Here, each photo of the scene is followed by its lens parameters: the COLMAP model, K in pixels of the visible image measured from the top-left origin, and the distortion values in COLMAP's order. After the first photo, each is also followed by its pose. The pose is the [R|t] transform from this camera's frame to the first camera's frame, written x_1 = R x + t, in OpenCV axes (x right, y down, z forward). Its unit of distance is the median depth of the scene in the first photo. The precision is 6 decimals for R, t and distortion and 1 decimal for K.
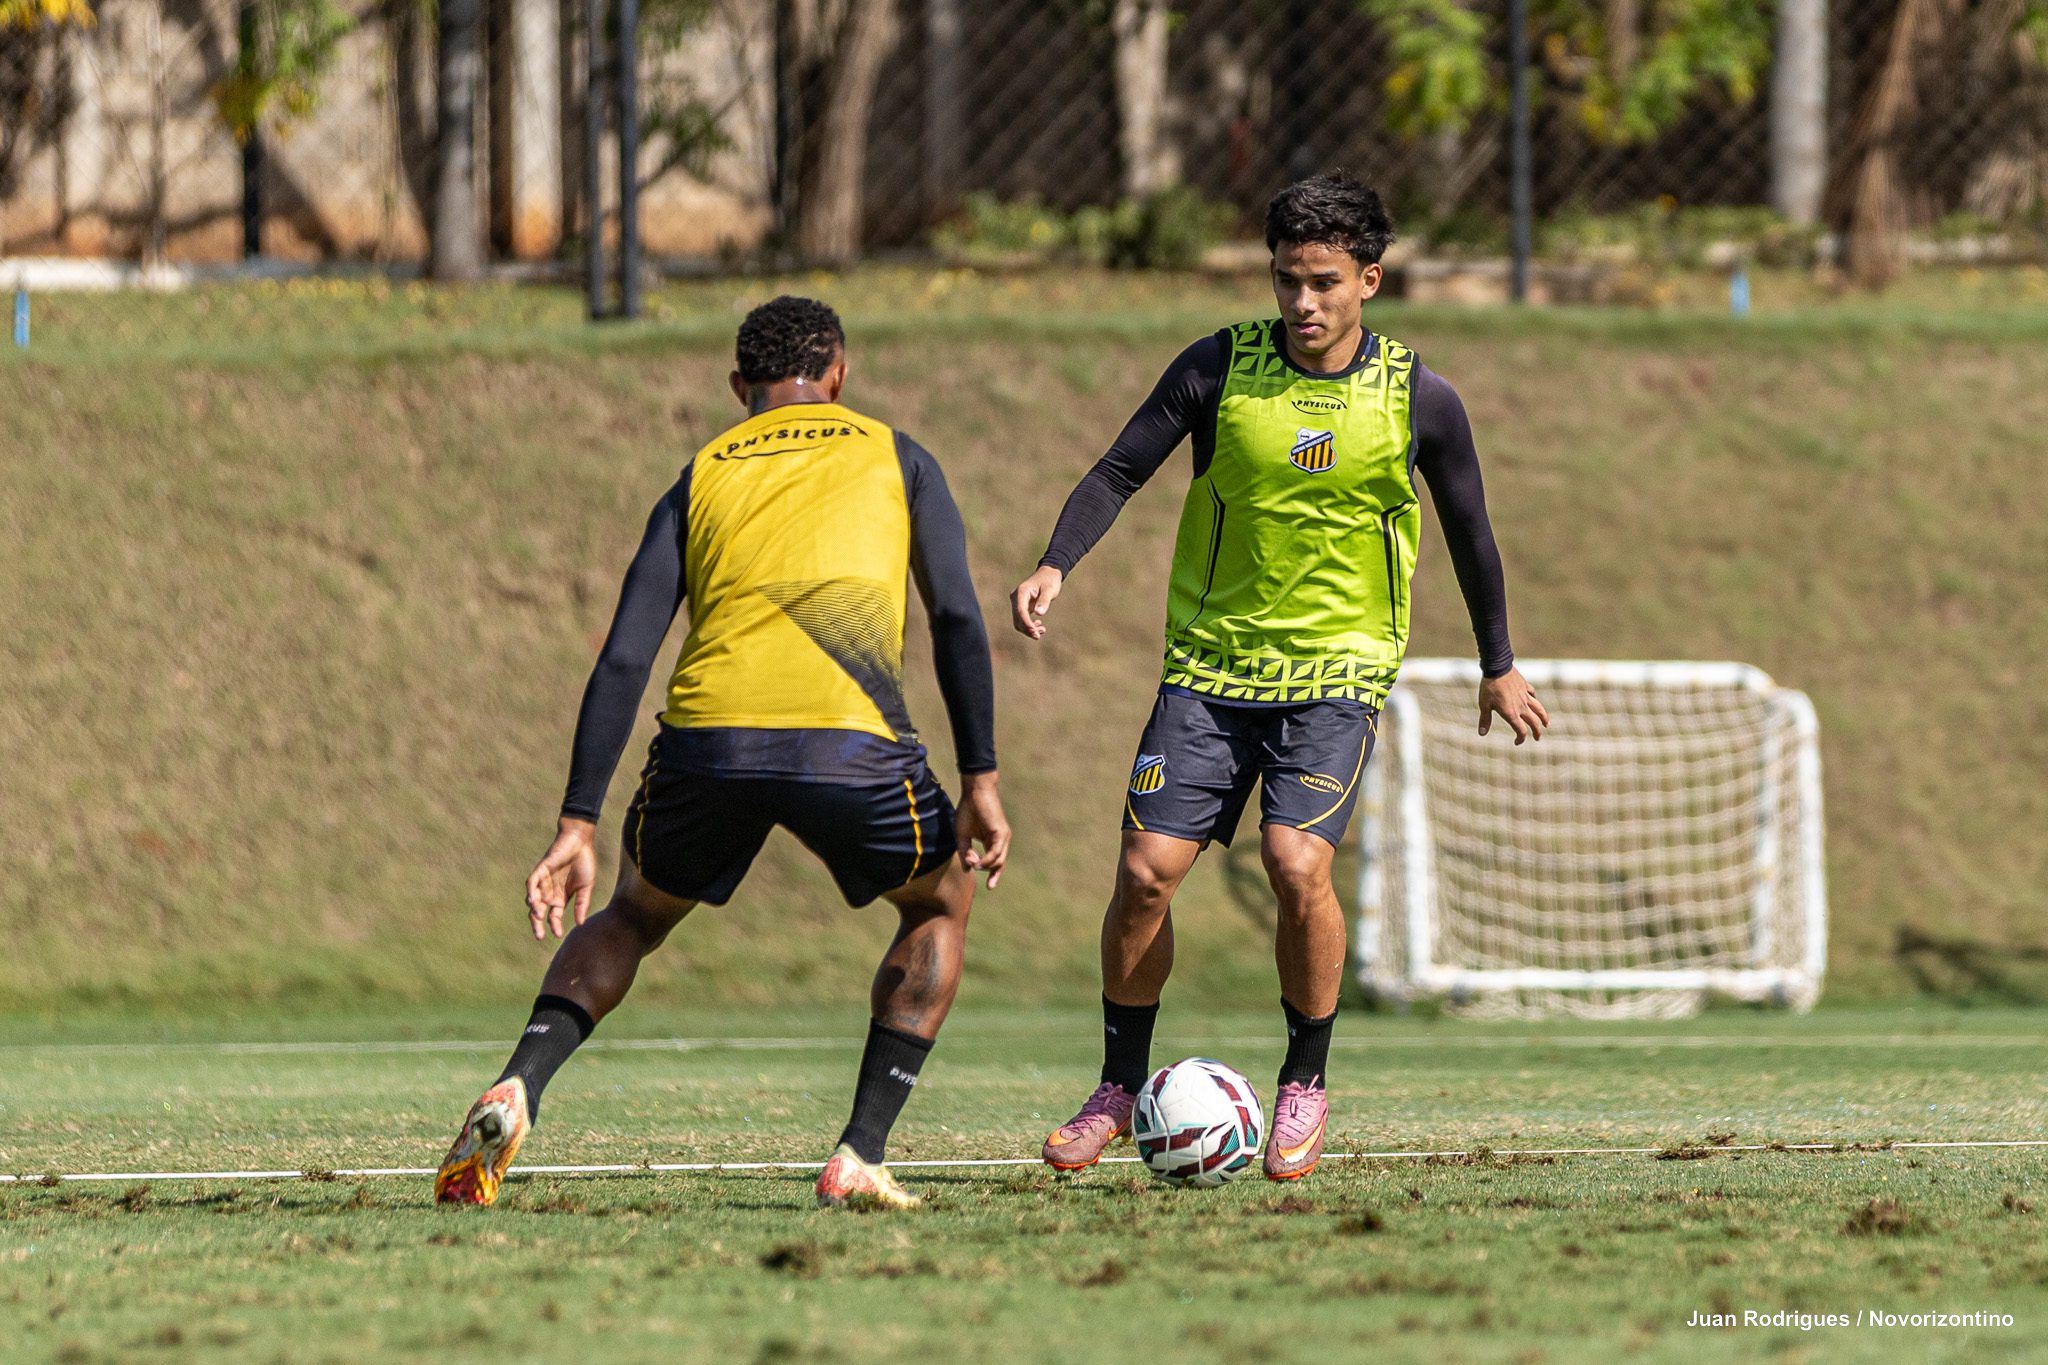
lens RADIAL K [[11596.6, 0, 1024.0], [0, 11596.6, 682.5], [0, 0, 1]] dist [-0.283779, -10.107783]
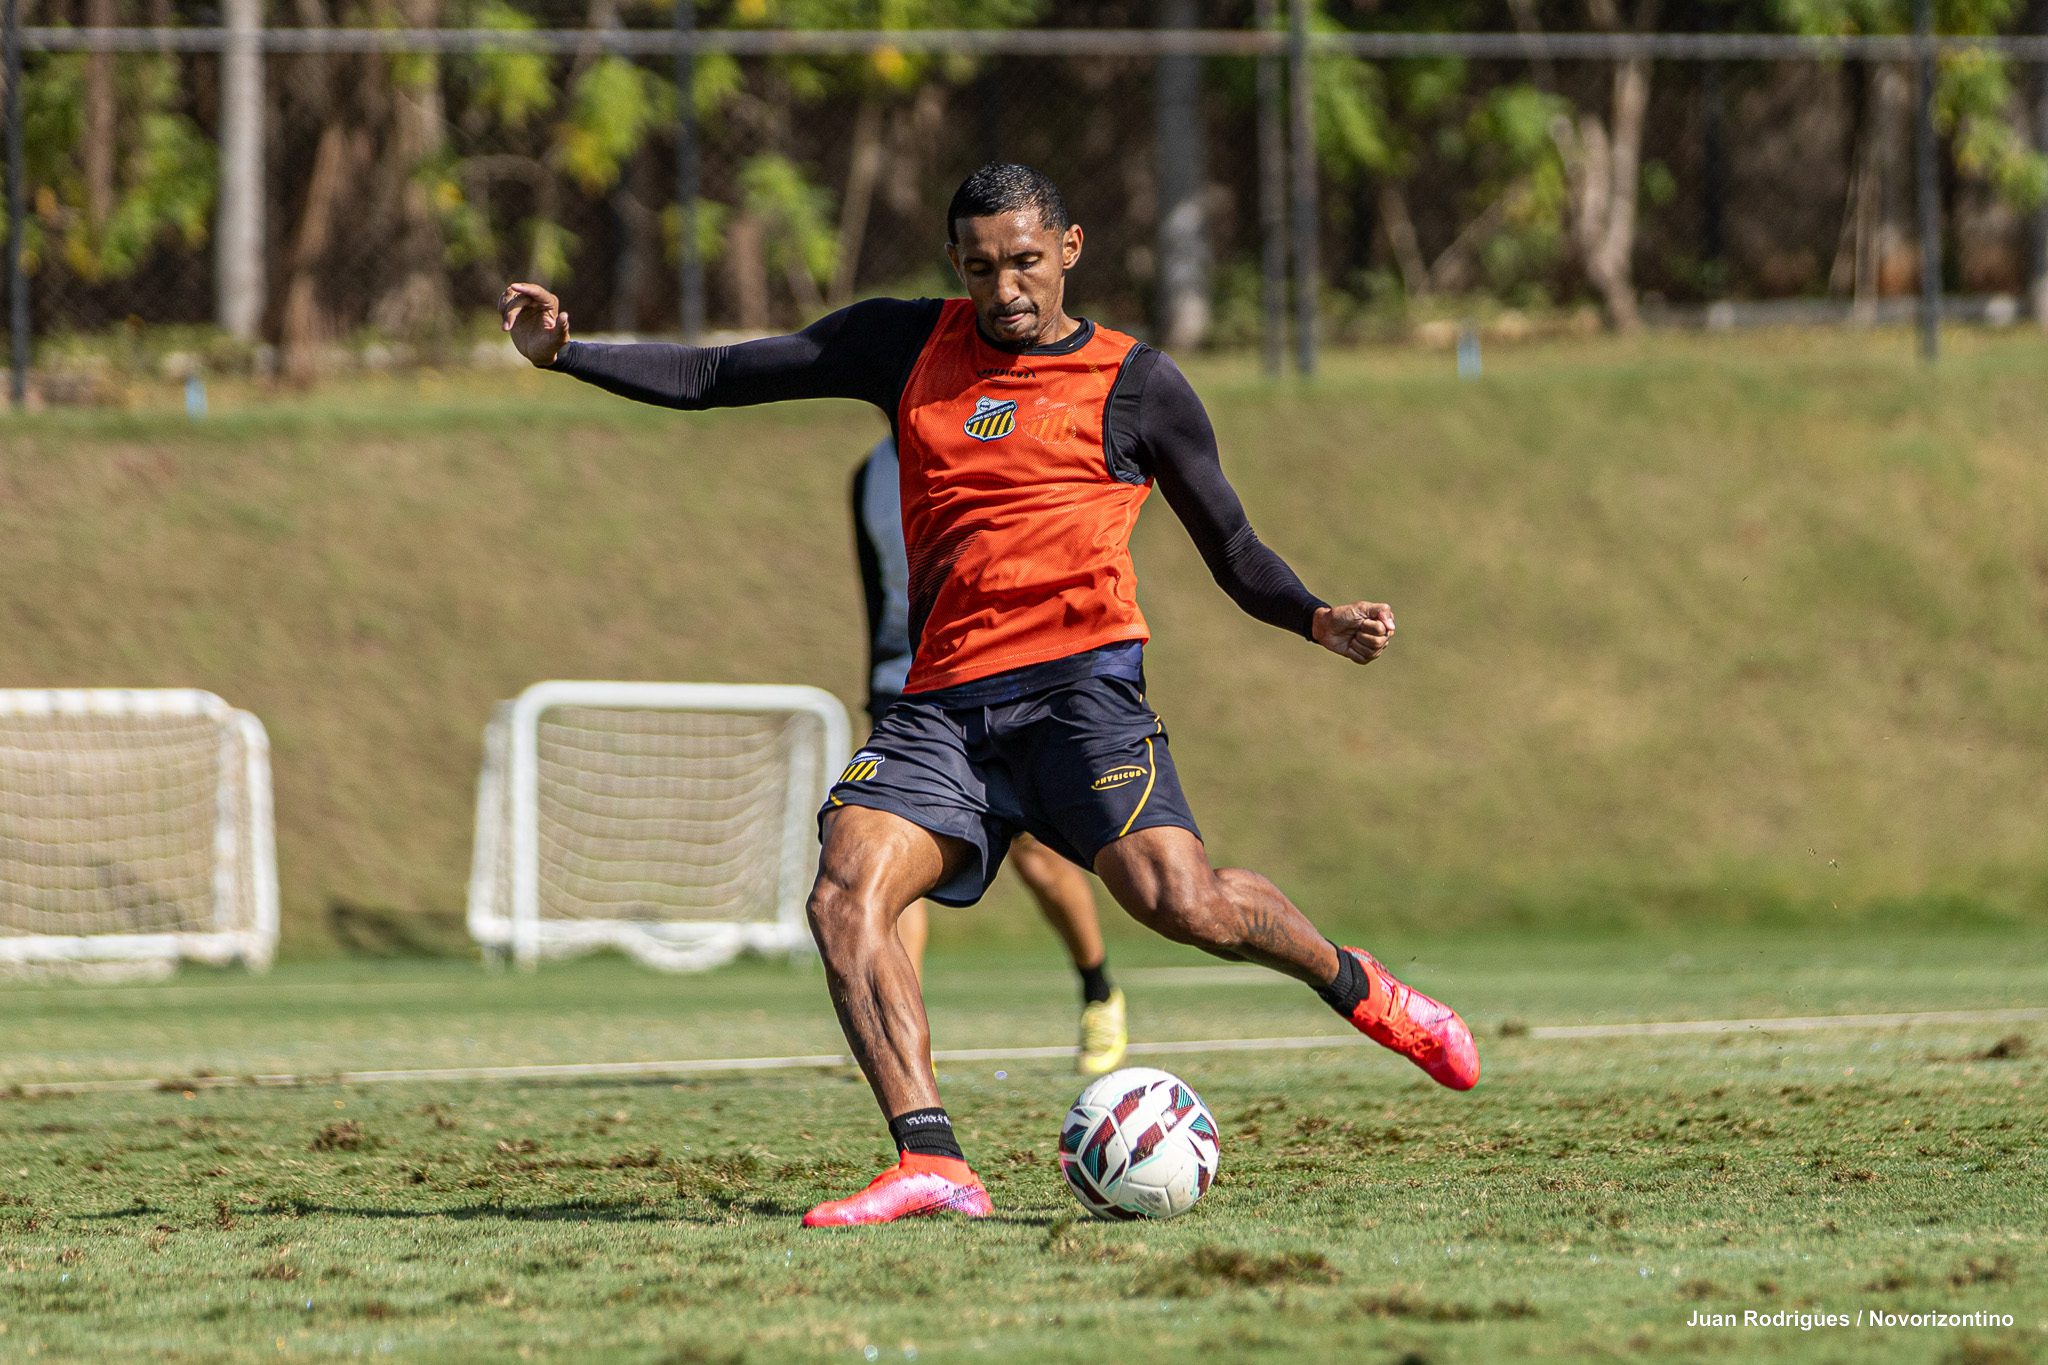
lens RADIAL K [[9899.5, 0, 1024.0], [0, 9899.5, 682.5], [0, 0, 1]] dist [4.627723, -166.853397]
pose [[0.987916, -0.002858, 0.154964, -0.021152], [0.001865, 0.999977, 0.006552, -0.009763], [-0.154979, -0.006184, 0.987898, -0.110872]]
